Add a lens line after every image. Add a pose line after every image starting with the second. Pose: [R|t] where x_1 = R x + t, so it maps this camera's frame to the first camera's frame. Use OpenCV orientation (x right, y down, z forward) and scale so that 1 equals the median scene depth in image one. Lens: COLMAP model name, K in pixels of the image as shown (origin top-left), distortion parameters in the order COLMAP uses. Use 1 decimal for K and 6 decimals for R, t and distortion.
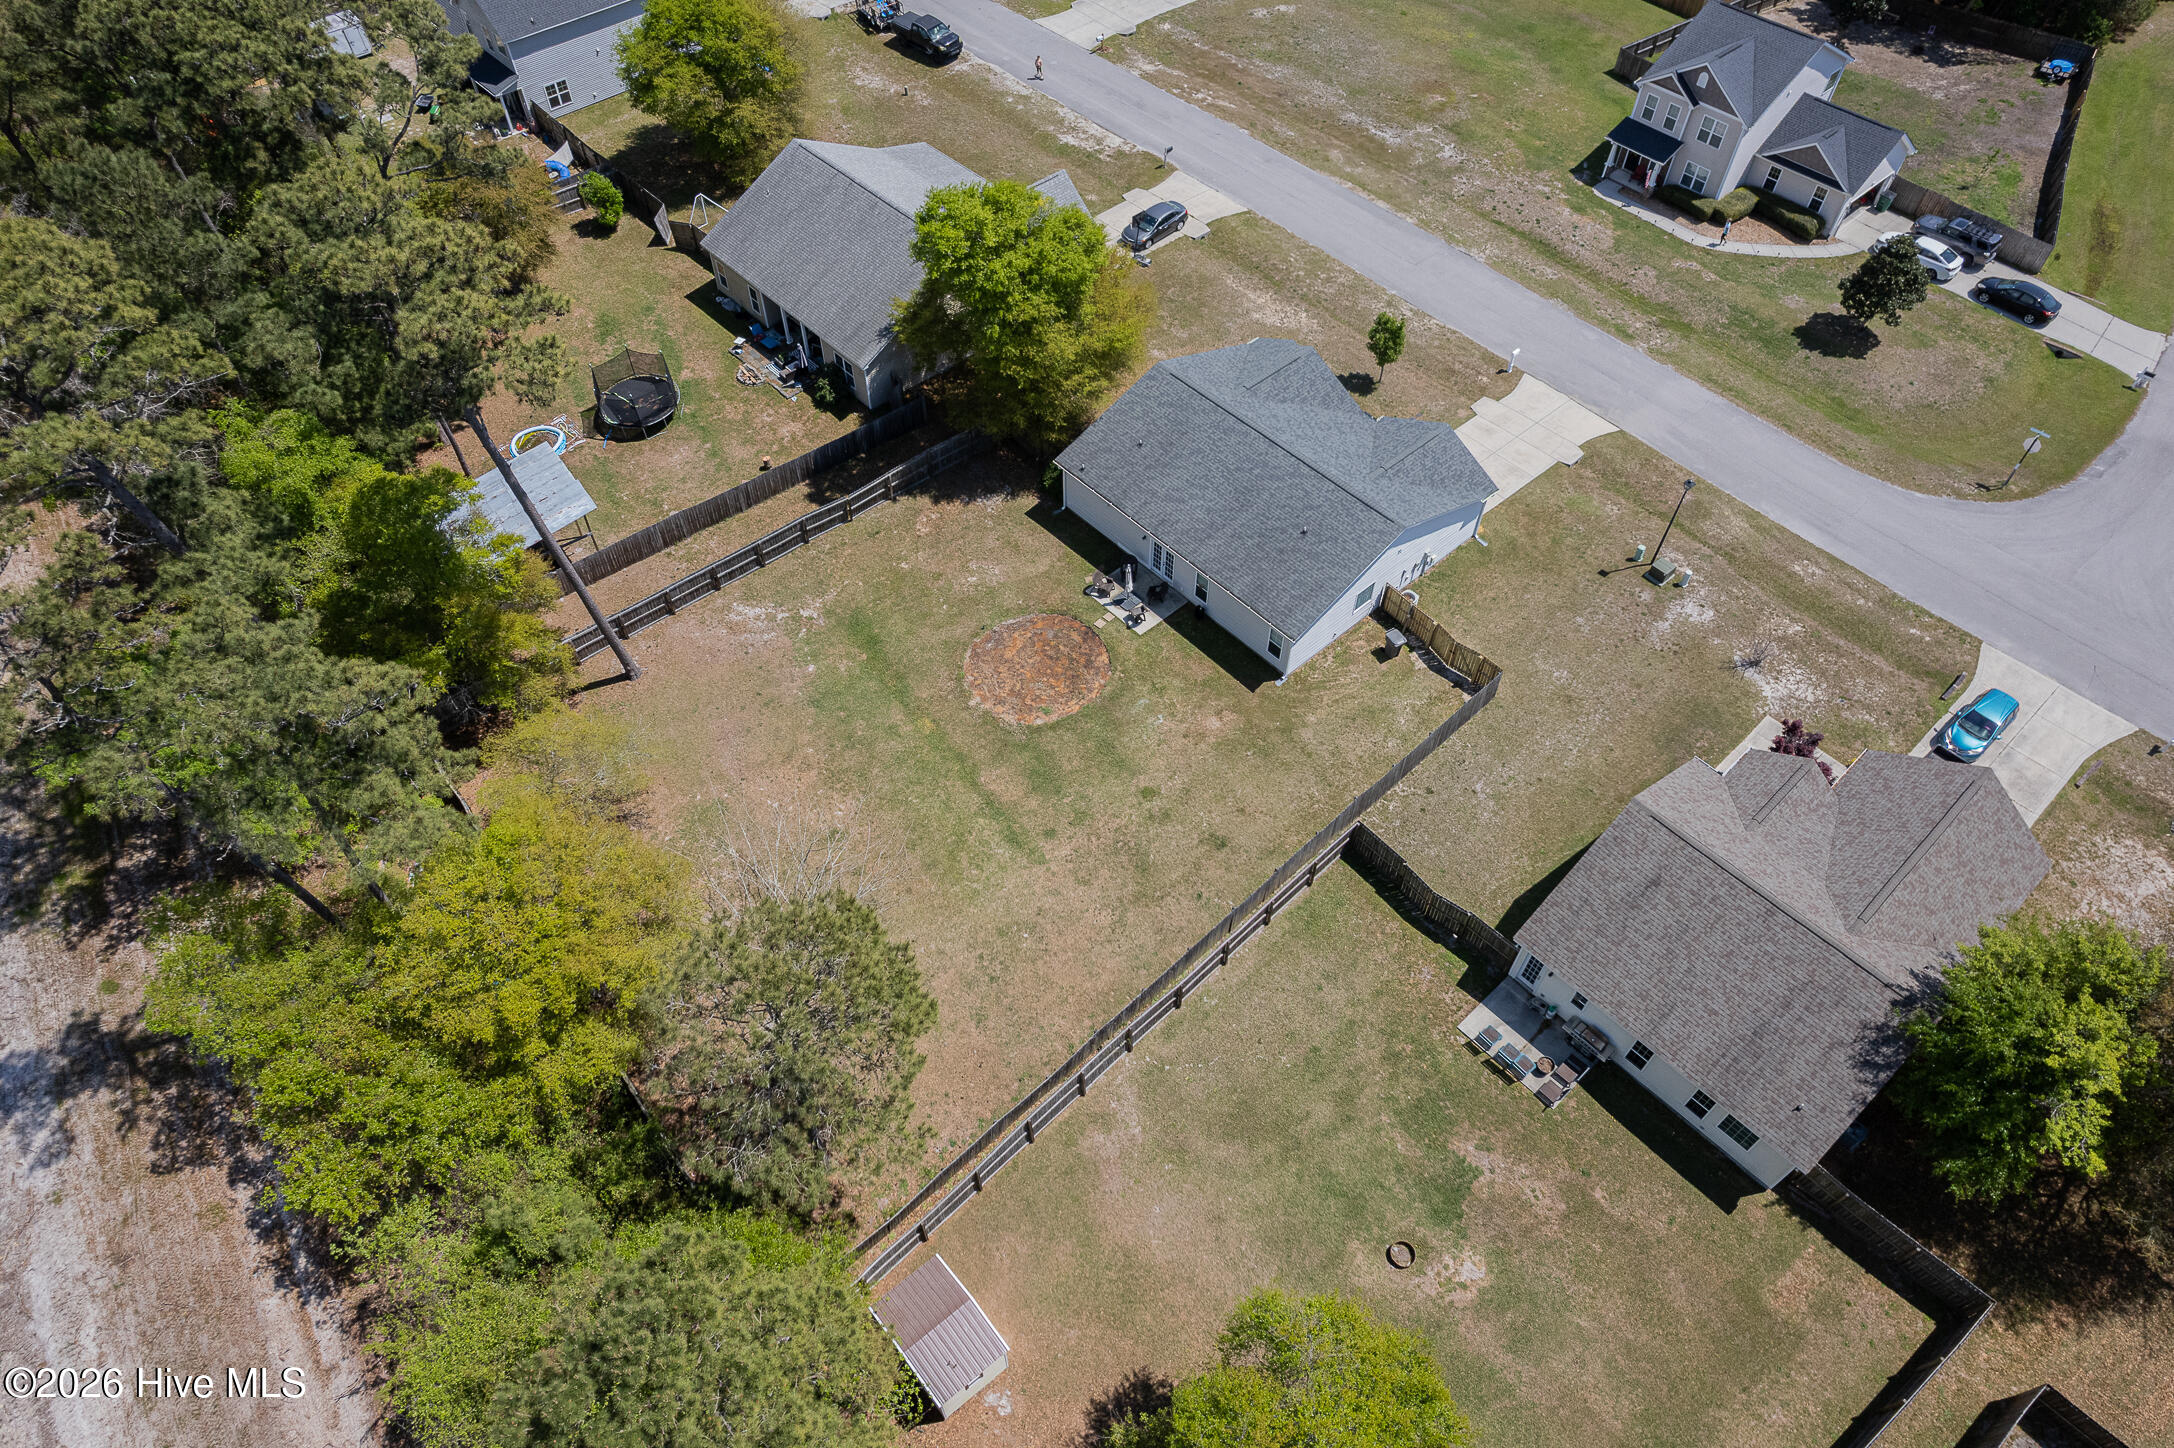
lens RADIAL K [[1390.0, 0, 1087.5], [0, 1390.0, 729.0], [0, 0, 1]] dist [-0.071630, 0.080901]
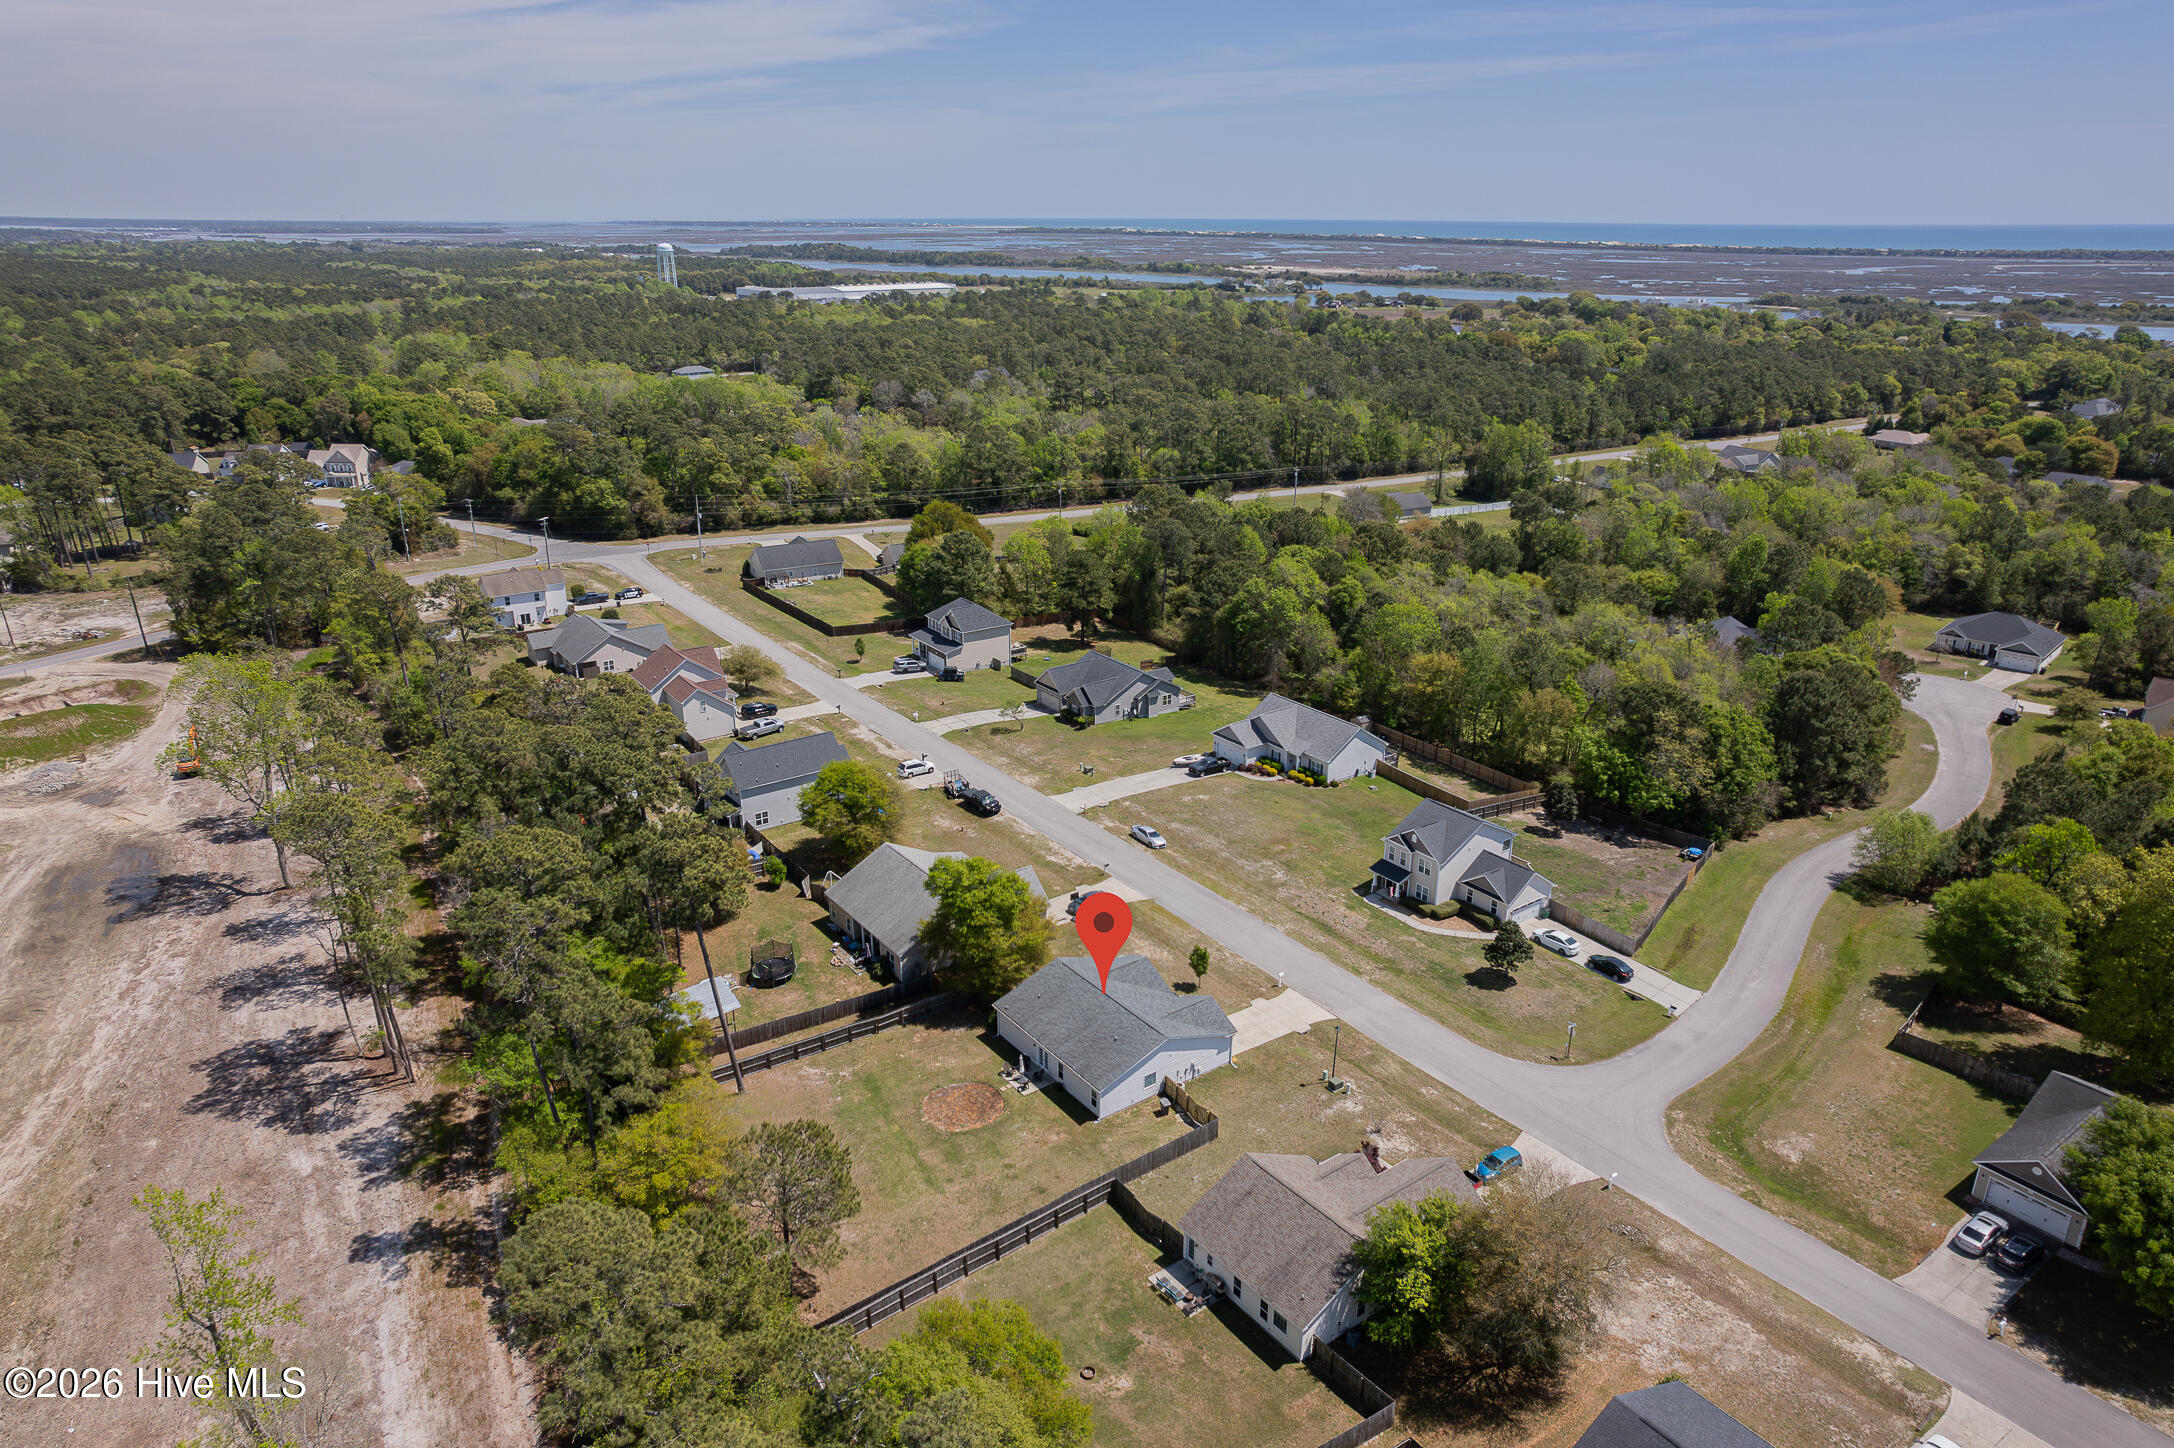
lens RADIAL K [[1390.0, 0, 1087.5], [0, 1390.0, 729.0], [0, 0, 1]] dist [-0.071630, 0.080901]
pose [[0.993914, 0.038461, -0.103229, 0.257740], [-0.086729, 0.850982, -0.517985, 0.403015], [0.067923, 0.523785, 0.849138, -0.671385]]
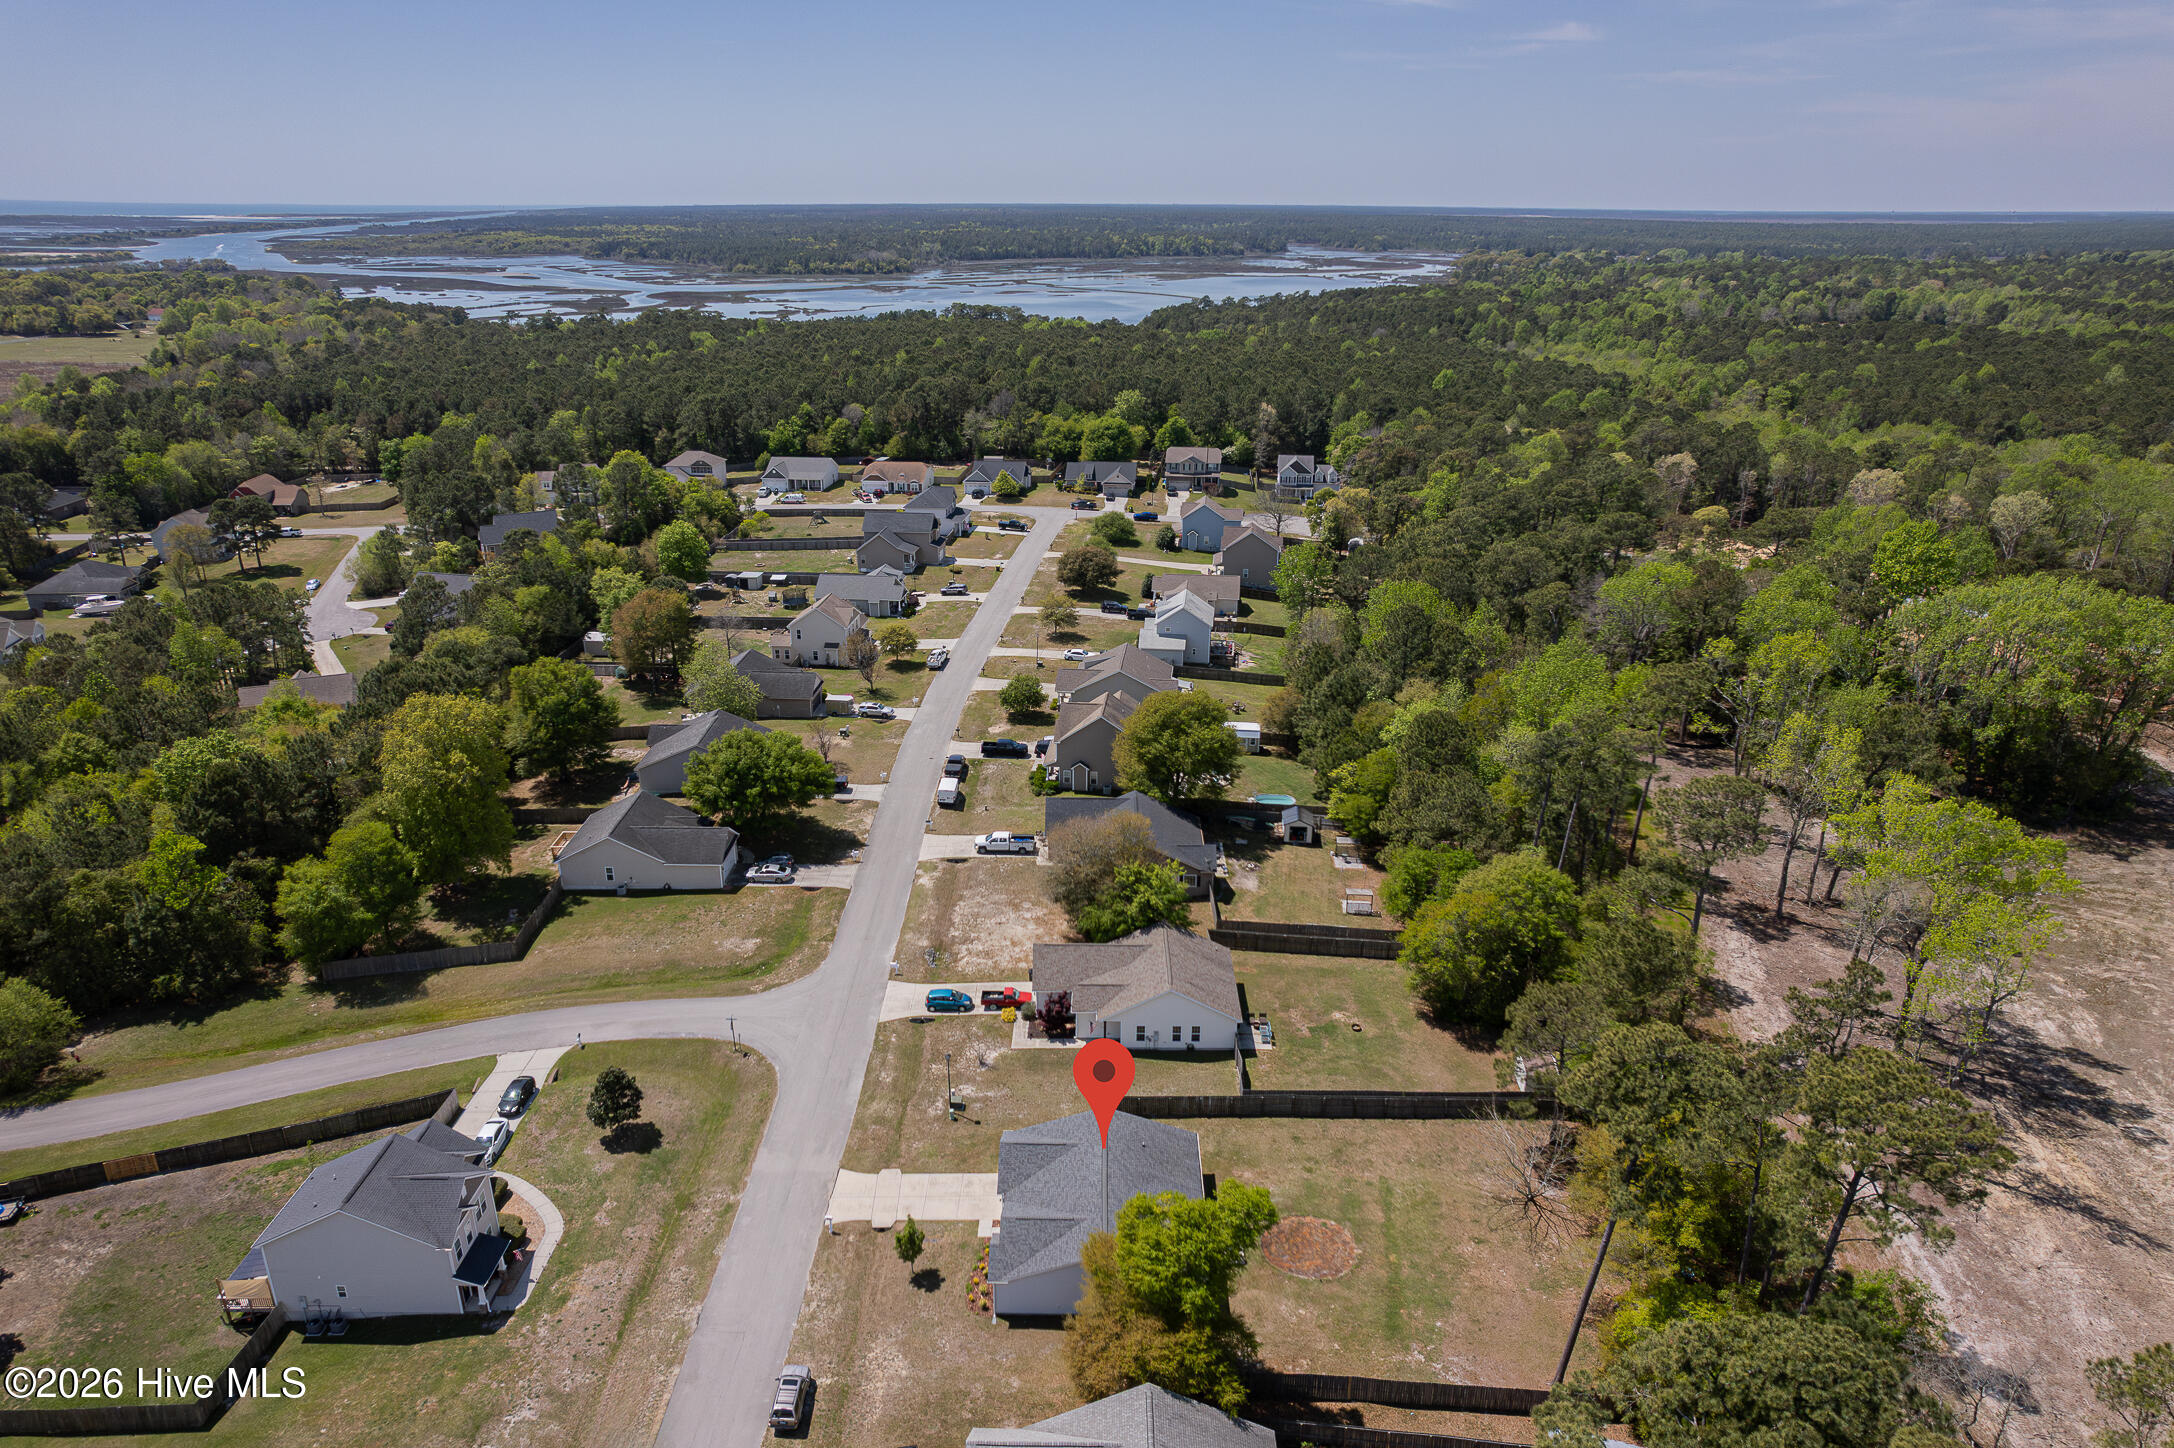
lens RADIAL K [[1407.8, 0, 1078.0], [0, 1407.8, 731.7], [0, 0, 1]] dist [-0.070108, 0.090995]
pose [[-0.728785, -0.250355, 0.637334, -0.622910], [0.536966, 0.368609, 0.758811, -1.411218], [-0.424900, 0.895237, -0.134205, 0.724754]]
